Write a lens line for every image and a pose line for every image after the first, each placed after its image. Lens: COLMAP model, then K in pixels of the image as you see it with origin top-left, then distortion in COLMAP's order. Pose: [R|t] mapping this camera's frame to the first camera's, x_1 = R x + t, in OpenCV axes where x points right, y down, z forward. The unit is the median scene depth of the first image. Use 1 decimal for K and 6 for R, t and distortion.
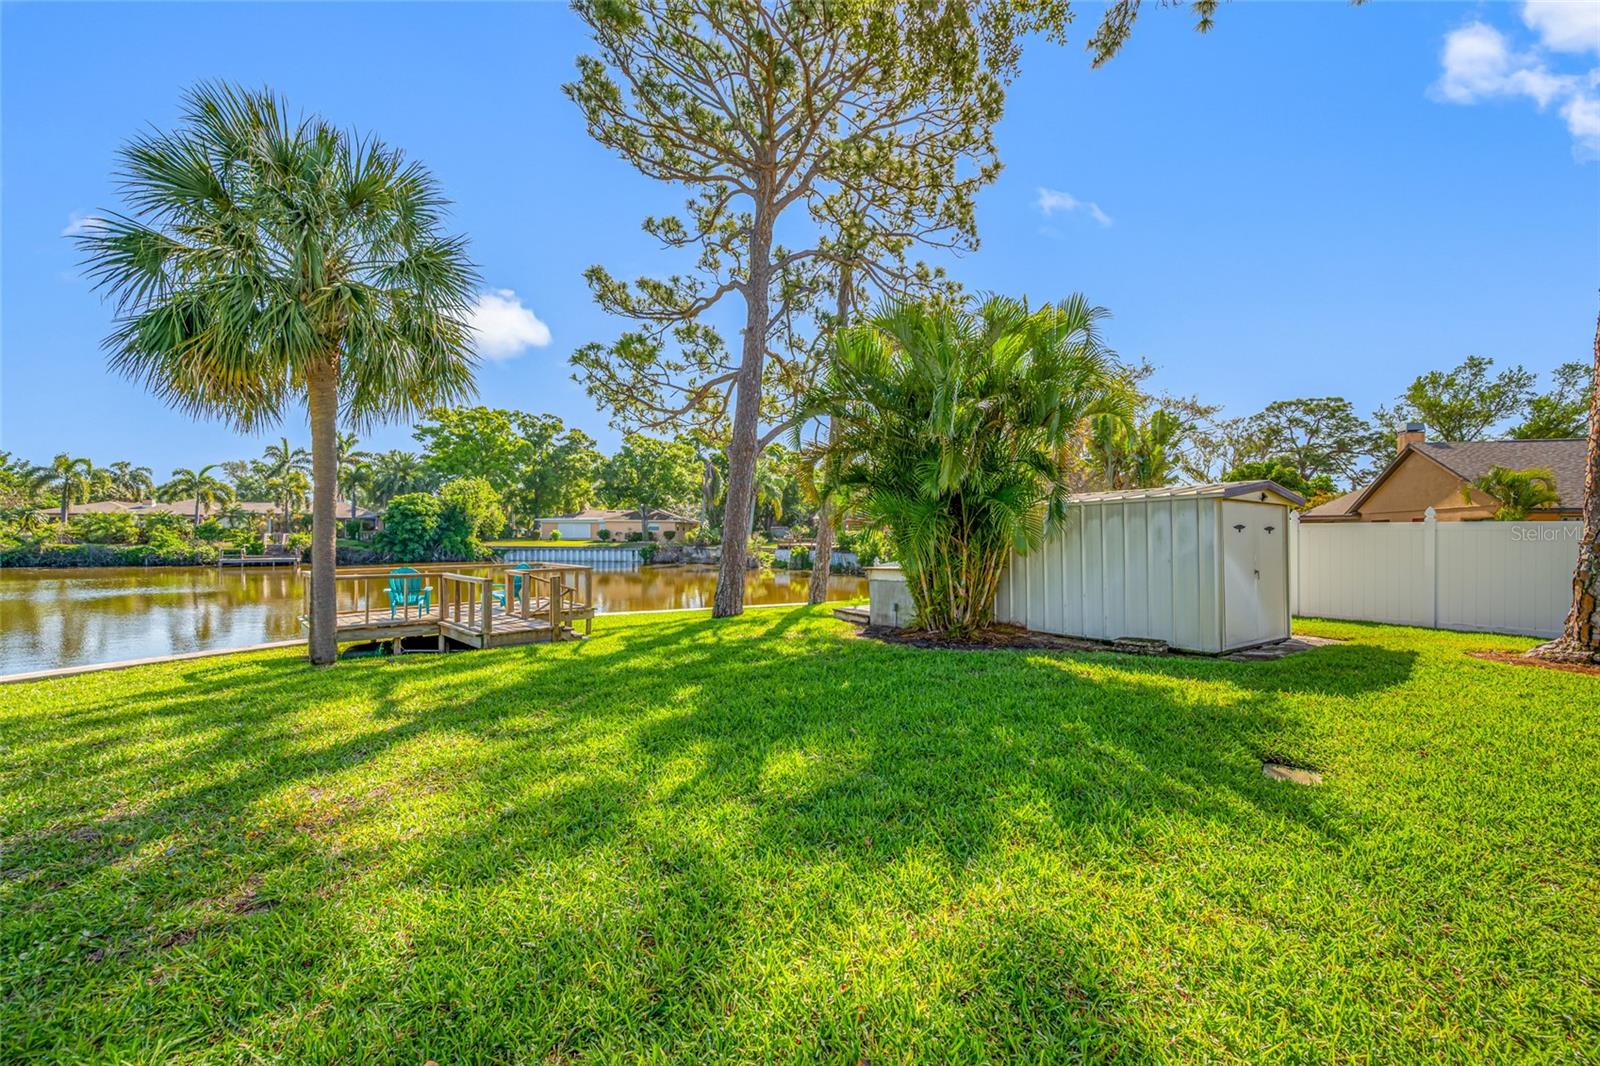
lens RADIAL K [[631.4, 0, 795.7], [0, 631.4, 525.0], [0, 0, 1]] dist [0.002404, 0.000089]
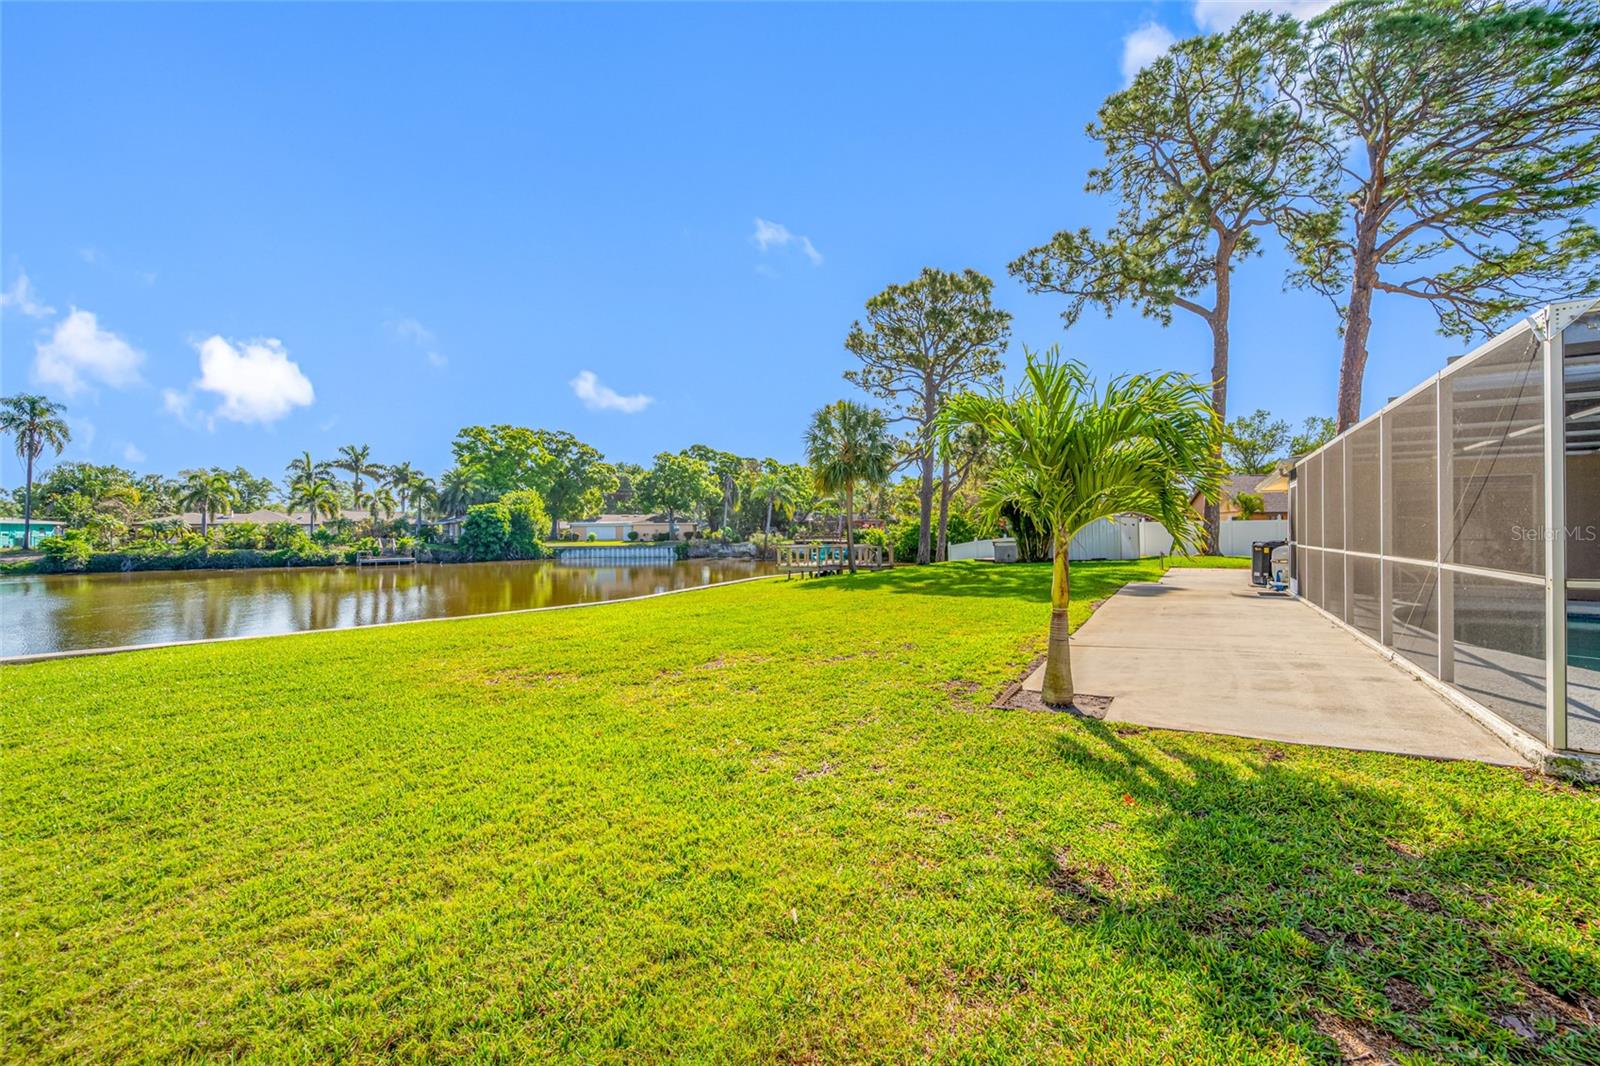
lens RADIAL K [[625.4, 0, 800.0], [0, 625.4, 533.0], [0, 0, 1]] dist [-0.001177, -0.000061]
pose [[0.989910, -0.015271, 0.140876, -0.184967], [0.013472, 0.999815, 0.013715, -0.002317], [-0.141059, -0.011679, 0.989932, -0.256562]]
